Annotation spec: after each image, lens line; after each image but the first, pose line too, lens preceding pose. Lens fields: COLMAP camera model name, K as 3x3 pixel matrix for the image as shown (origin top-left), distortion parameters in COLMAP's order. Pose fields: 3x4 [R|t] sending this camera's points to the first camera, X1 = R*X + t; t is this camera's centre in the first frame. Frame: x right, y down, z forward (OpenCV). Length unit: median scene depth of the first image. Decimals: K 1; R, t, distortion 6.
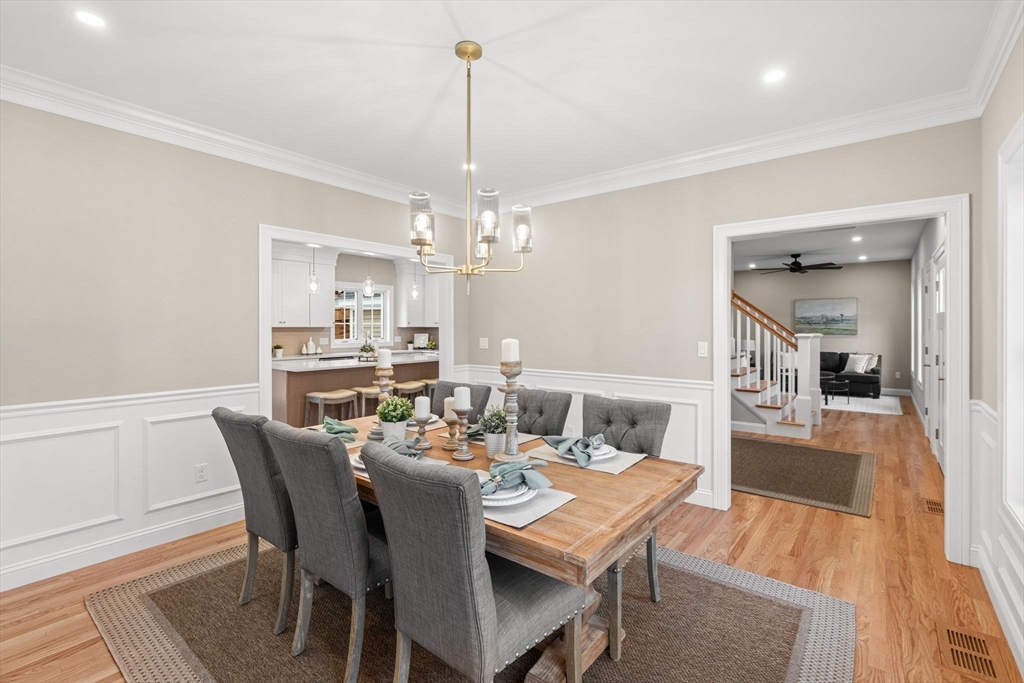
lens RADIAL K [[465.2, 0, 517.5], [0, 465.2, 328.5], [0, 0, 1]] dist [-0.002142, 0.000474]
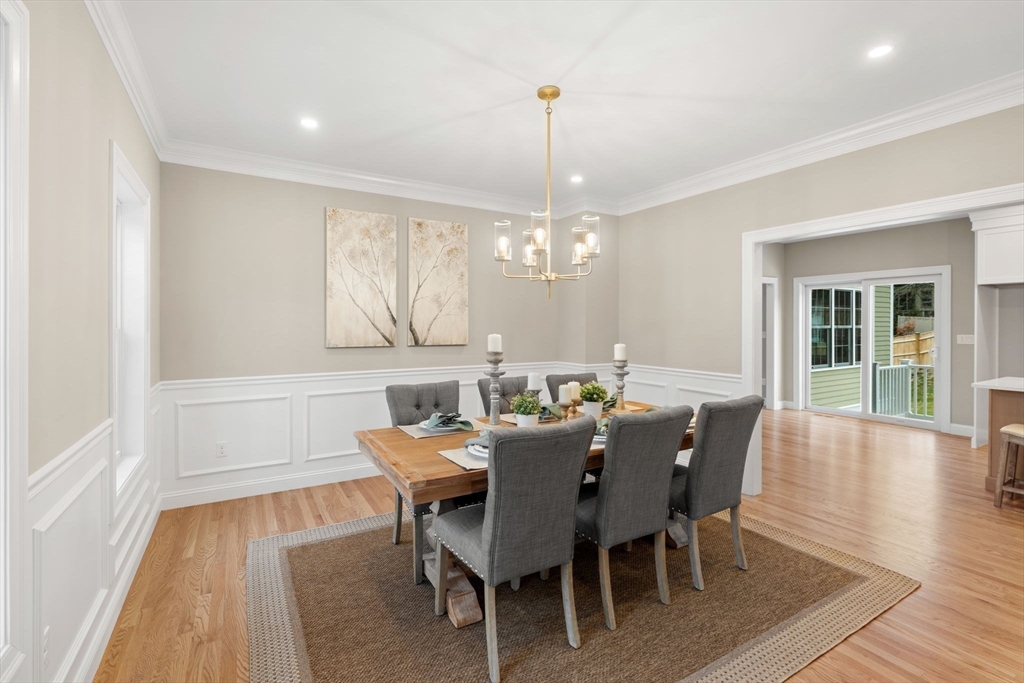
lens RADIAL K [[465.2, 0, 517.5], [0, 465.2, 328.5], [0, 0, 1]] dist [-0.002142, 0.000474]
pose [[0.935851, 0.005653, -0.352352, 0.242644], [-0.001739, 0.999933, 0.011424, -0.009263], [0.352393, -0.010078, 0.935798, -0.144998]]
